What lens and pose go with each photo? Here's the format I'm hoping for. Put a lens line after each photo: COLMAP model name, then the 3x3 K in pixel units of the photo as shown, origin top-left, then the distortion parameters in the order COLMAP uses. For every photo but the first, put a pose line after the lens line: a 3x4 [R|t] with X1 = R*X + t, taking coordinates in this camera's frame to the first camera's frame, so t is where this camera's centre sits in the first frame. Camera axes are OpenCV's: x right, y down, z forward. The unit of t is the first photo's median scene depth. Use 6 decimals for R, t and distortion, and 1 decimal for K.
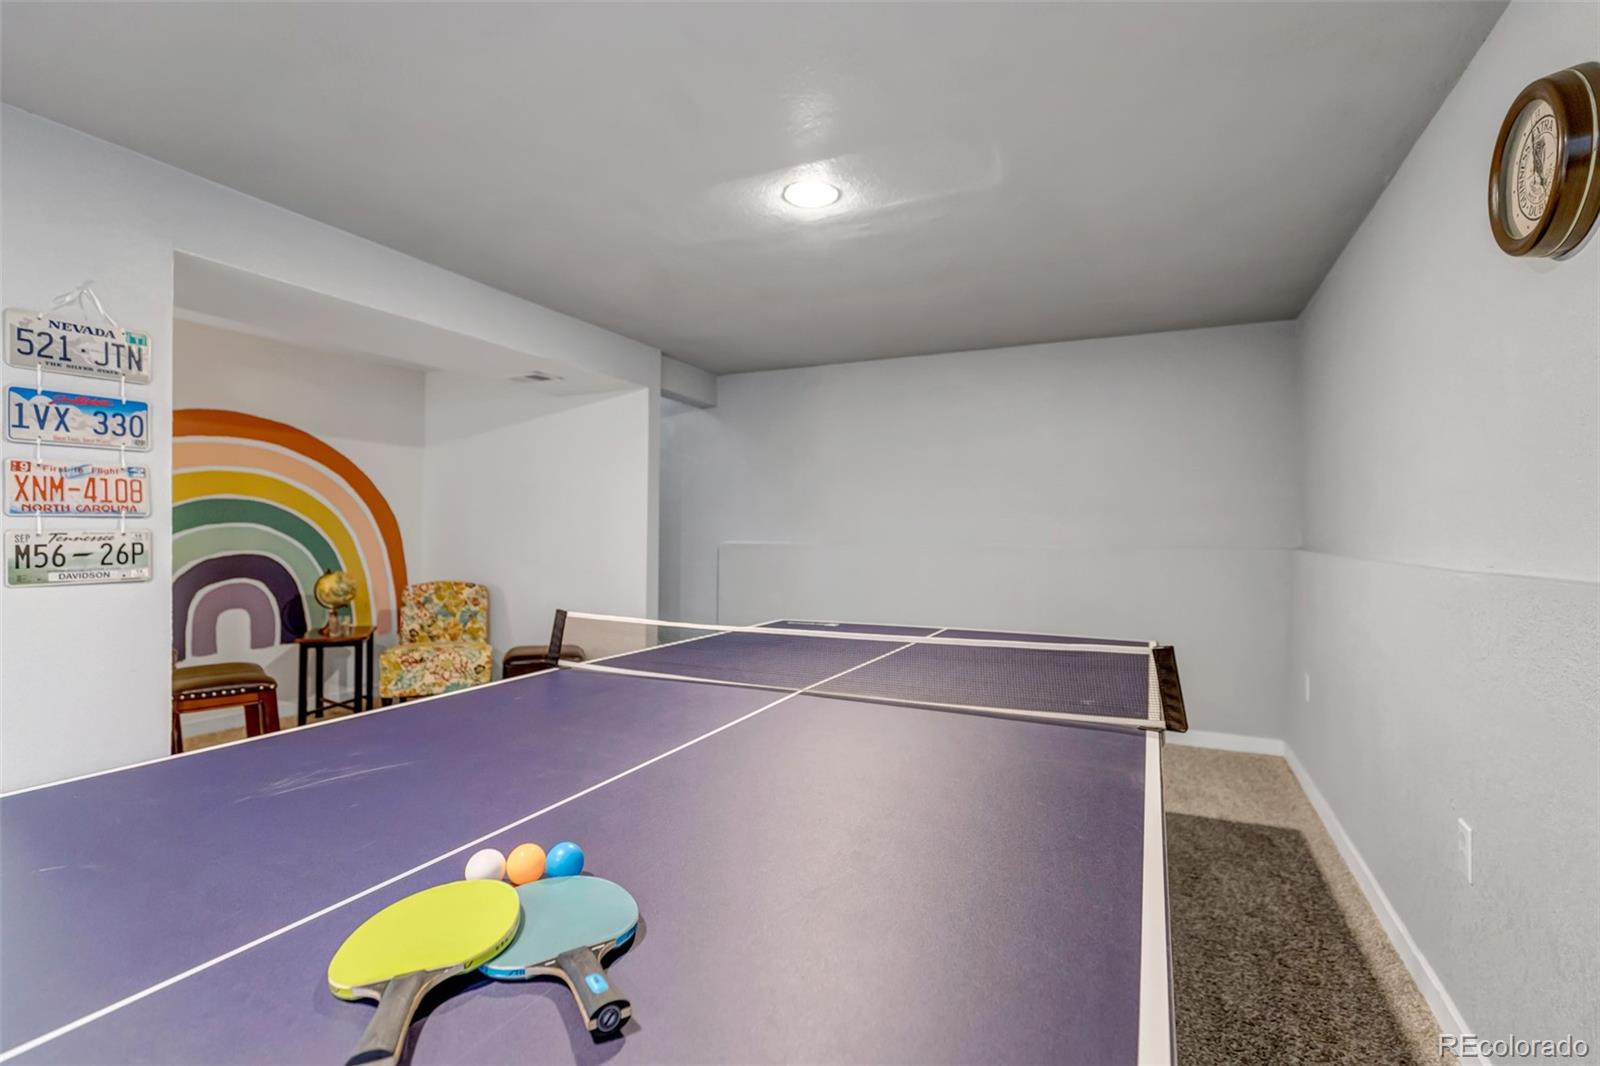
lens RADIAL K [[738.2, 0, 786.3], [0, 738.2, 529.7], [0, 0, 1]] dist [0.009291, -0.000132]
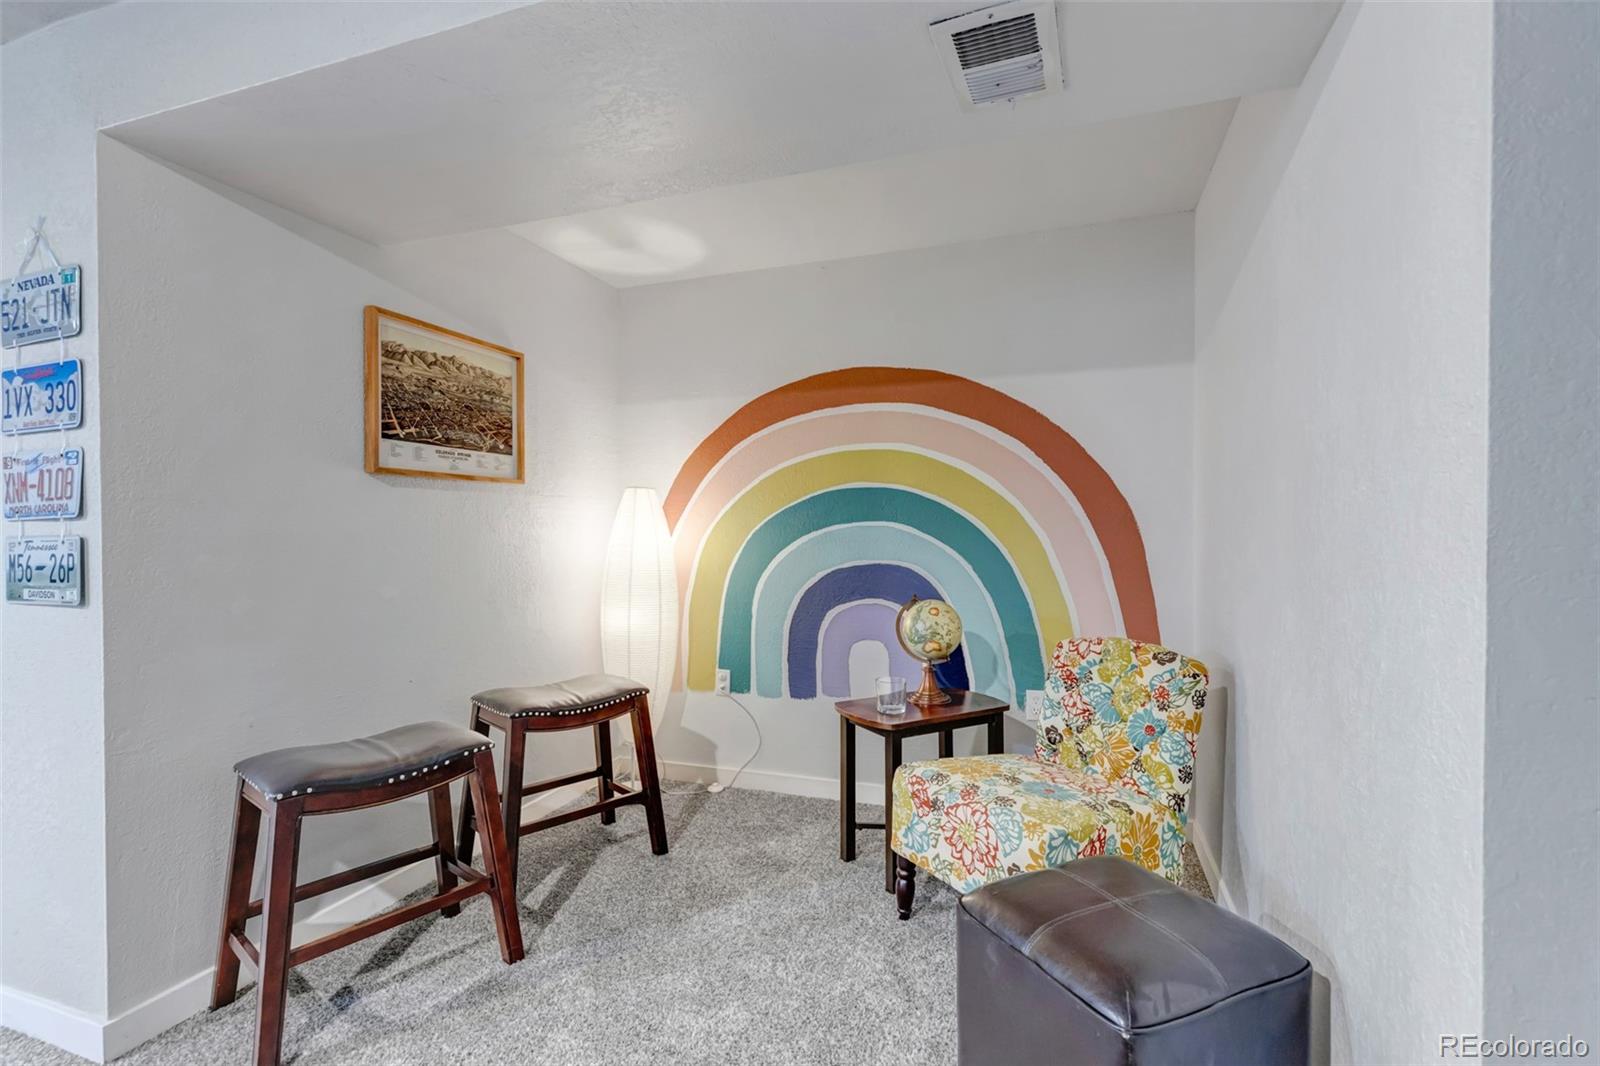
lens RADIAL K [[738.2, 0, 795.1], [0, 738.2, 536.7], [0, 0, 1]] dist [0.009291, -0.000132]
pose [[0.109176, 0.004135, -0.994014, -0.030398], [0.009922, 0.999937, 0.005250, 0.001891], [0.993973, -0.010435, 0.109128, 0.771269]]
